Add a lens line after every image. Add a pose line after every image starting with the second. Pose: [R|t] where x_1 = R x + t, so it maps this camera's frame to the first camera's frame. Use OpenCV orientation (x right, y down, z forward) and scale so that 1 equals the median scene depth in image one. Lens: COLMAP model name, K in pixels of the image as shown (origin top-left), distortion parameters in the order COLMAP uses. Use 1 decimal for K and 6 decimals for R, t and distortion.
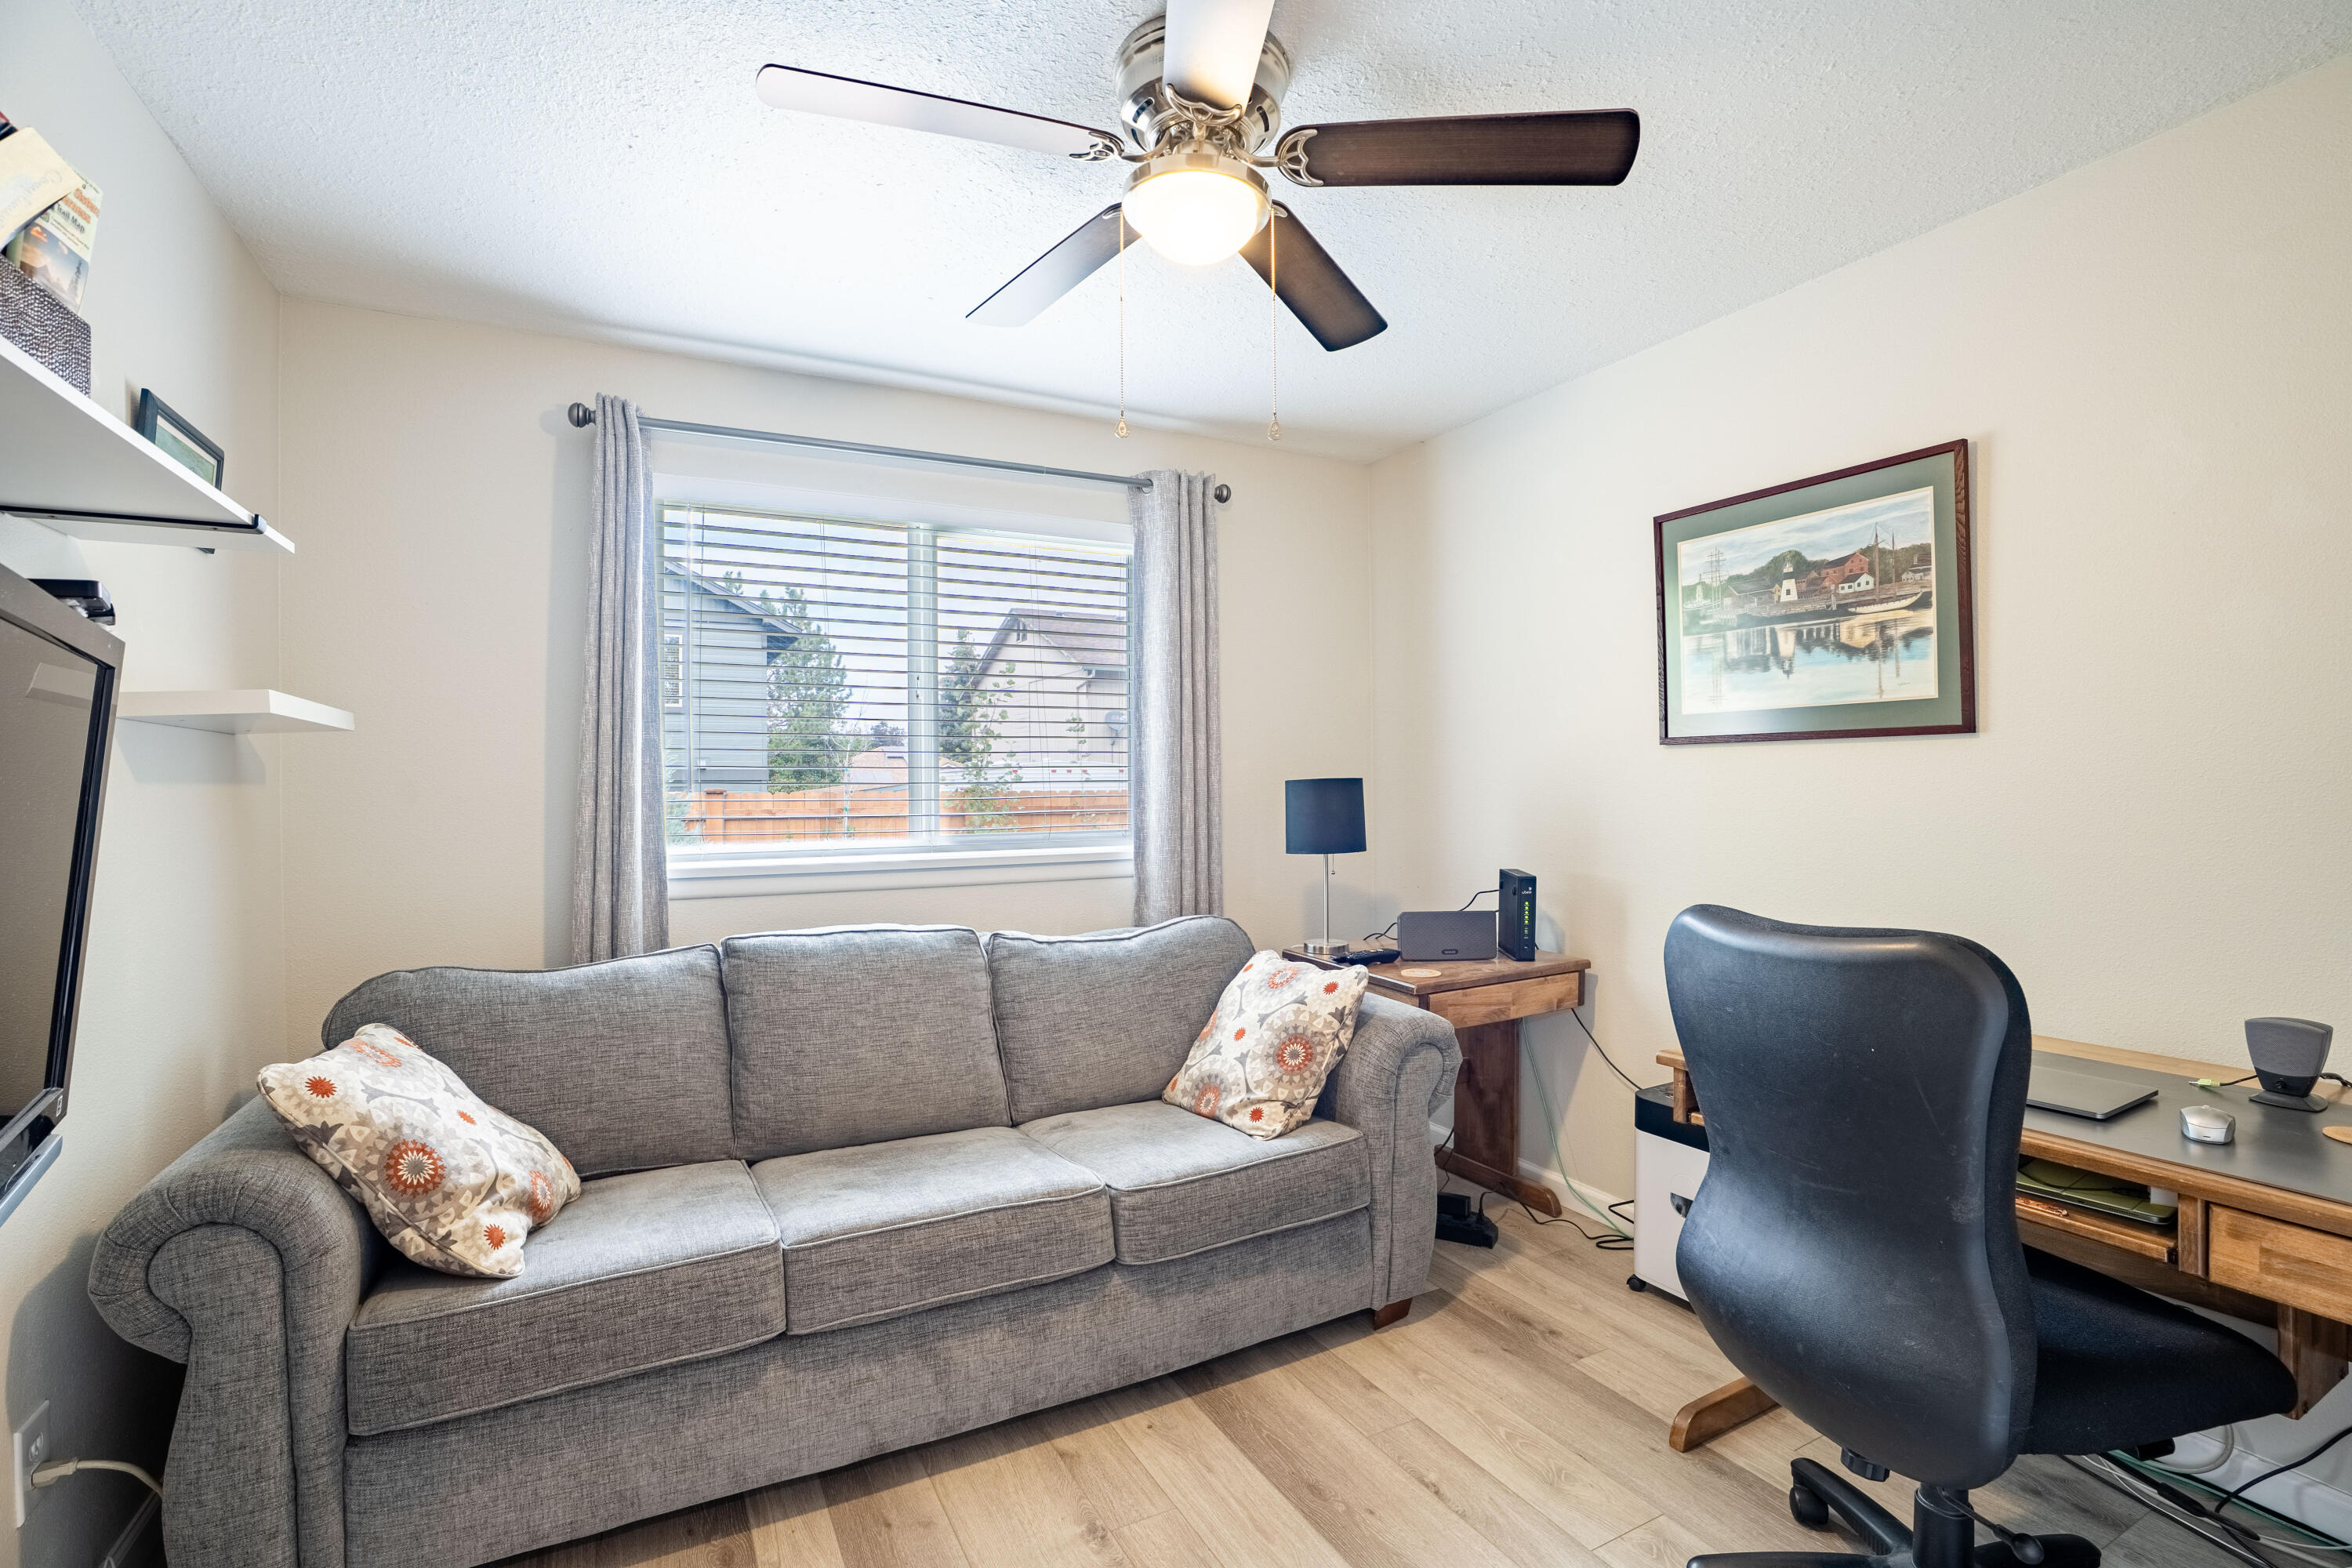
lens RADIAL K [[1081.6, 0, 1185.3], [0, 1081.6, 789.1], [0, 0, 1]] dist [-0.076114, 0.030772]
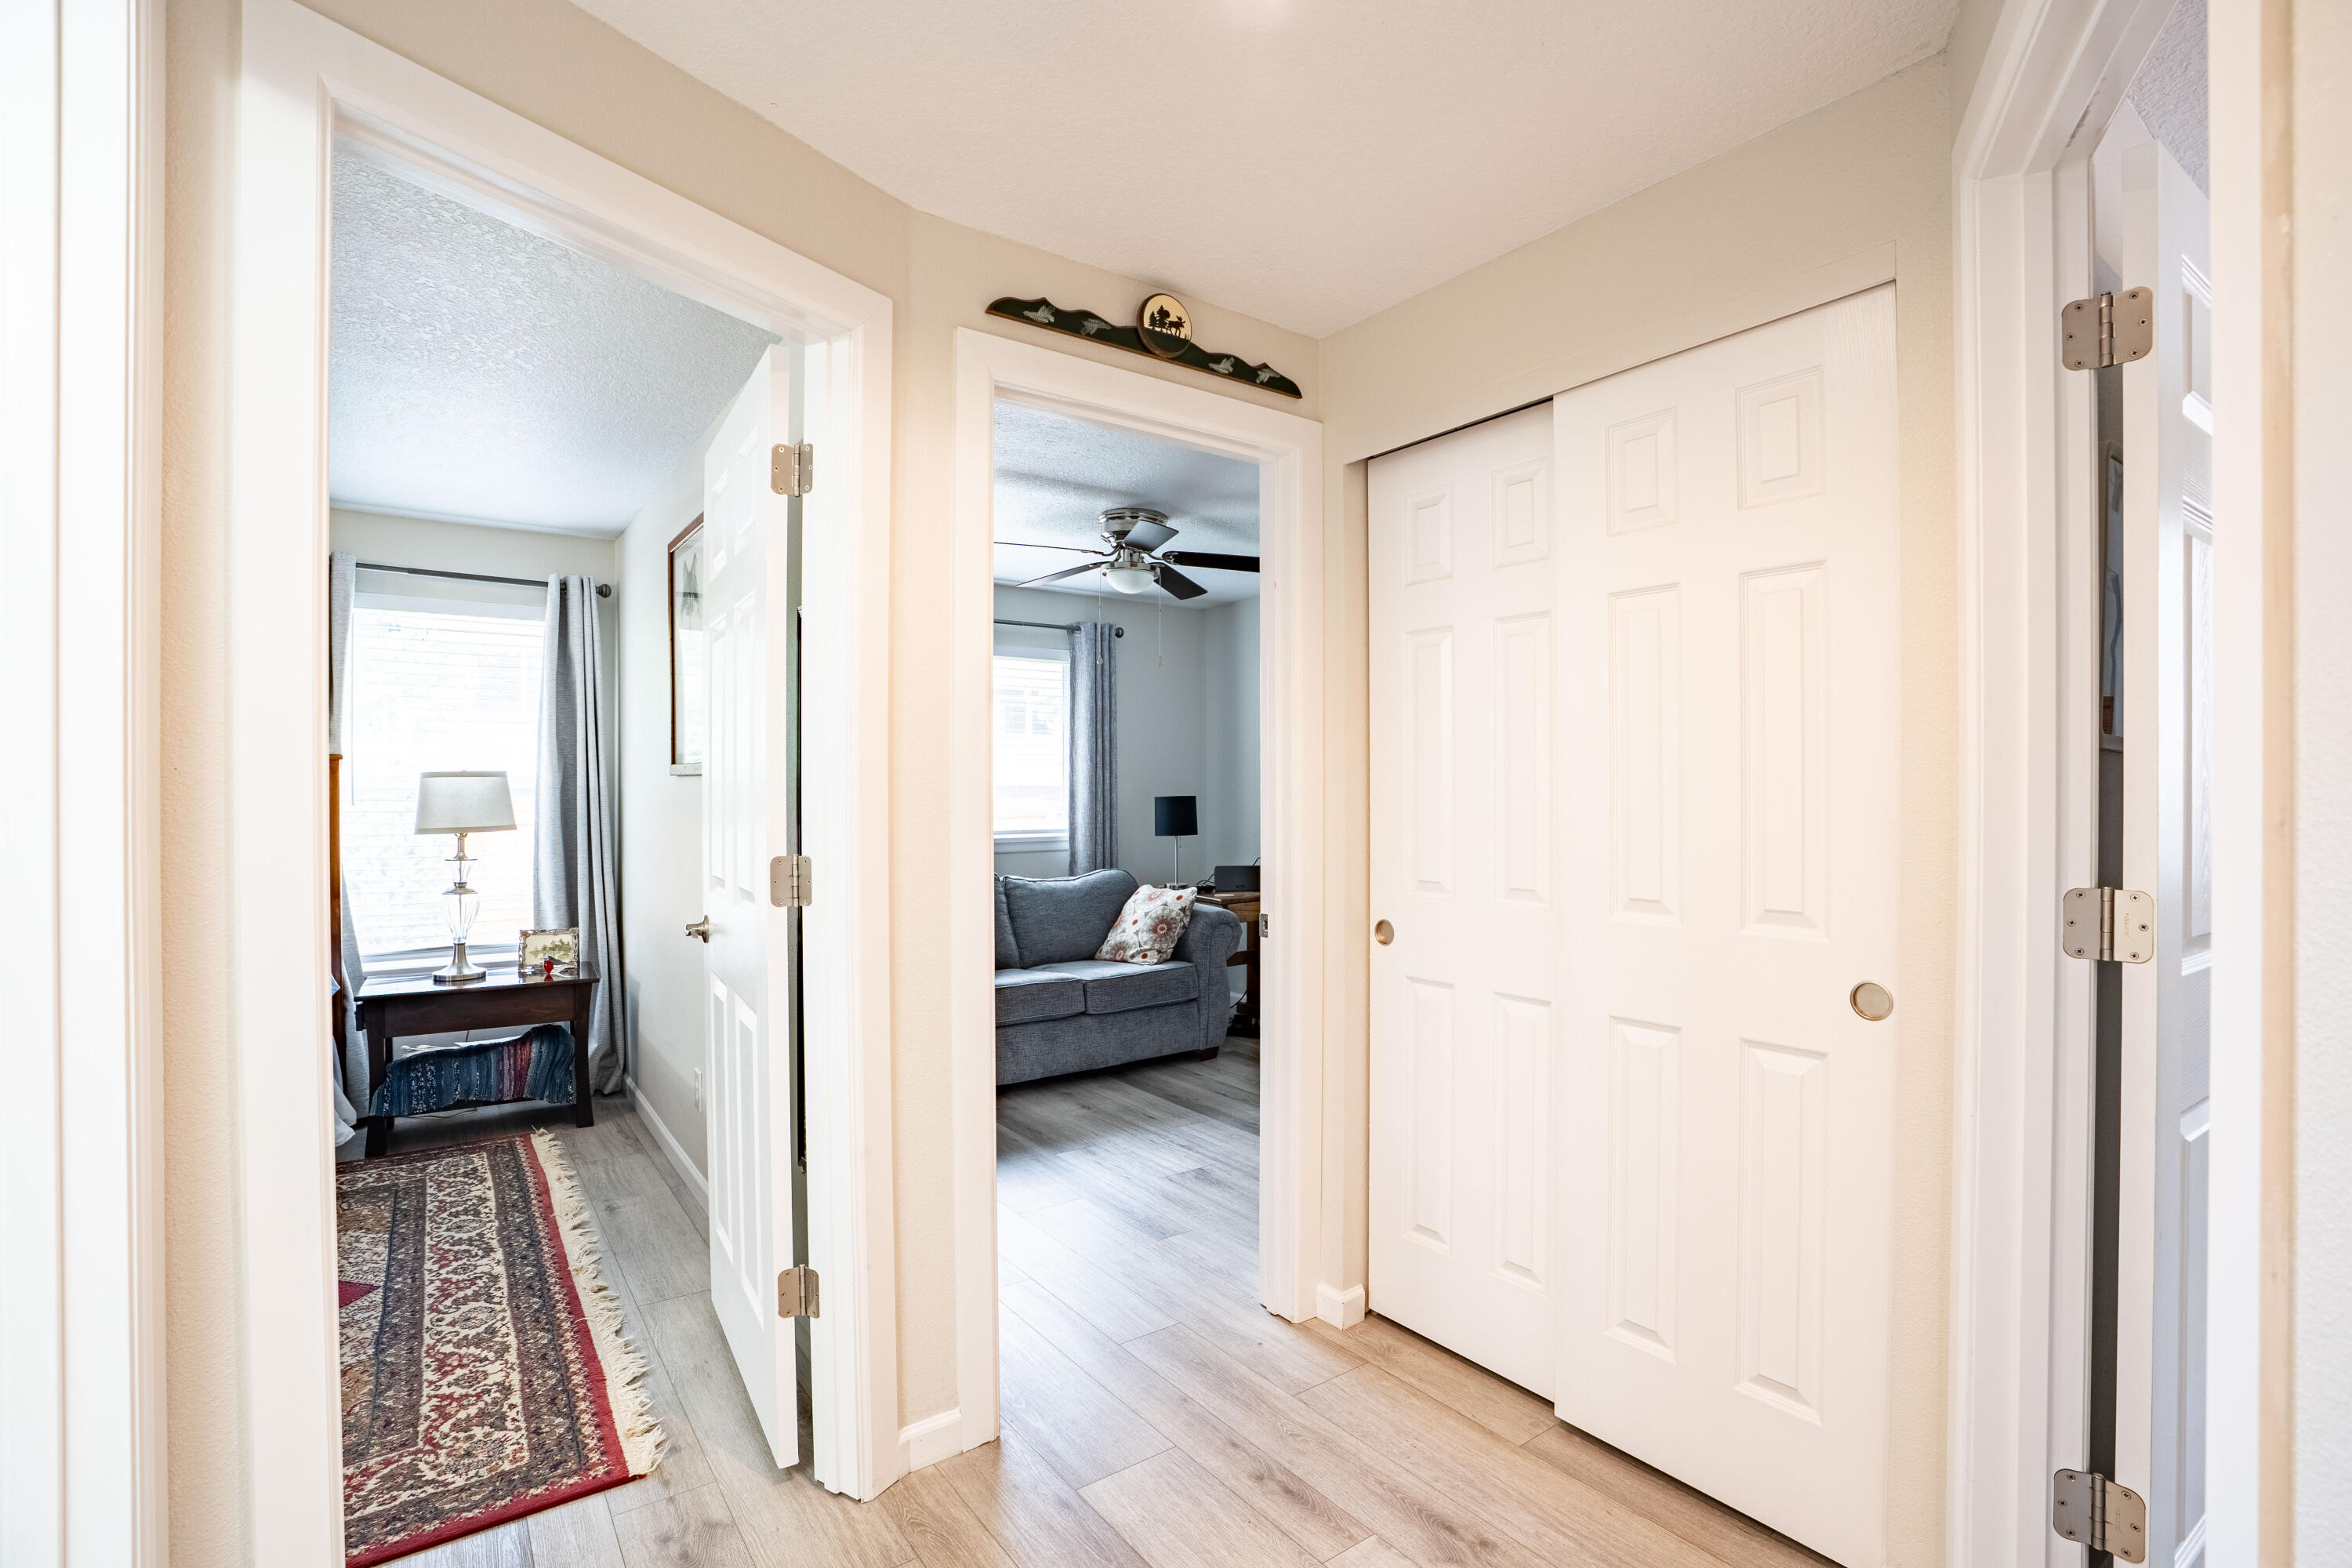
lens RADIAL K [[1081.6, 0, 1185.3], [0, 1081.6, 789.1], [0, 0, 1]] dist [-0.076114, 0.030772]
pose [[0.989384, 0.006973, 0.145159, -0.150101], [-0.005734, 0.999943, -0.008956, -0.005632], [-0.145213, 0.008029, 0.989368, -1.014010]]
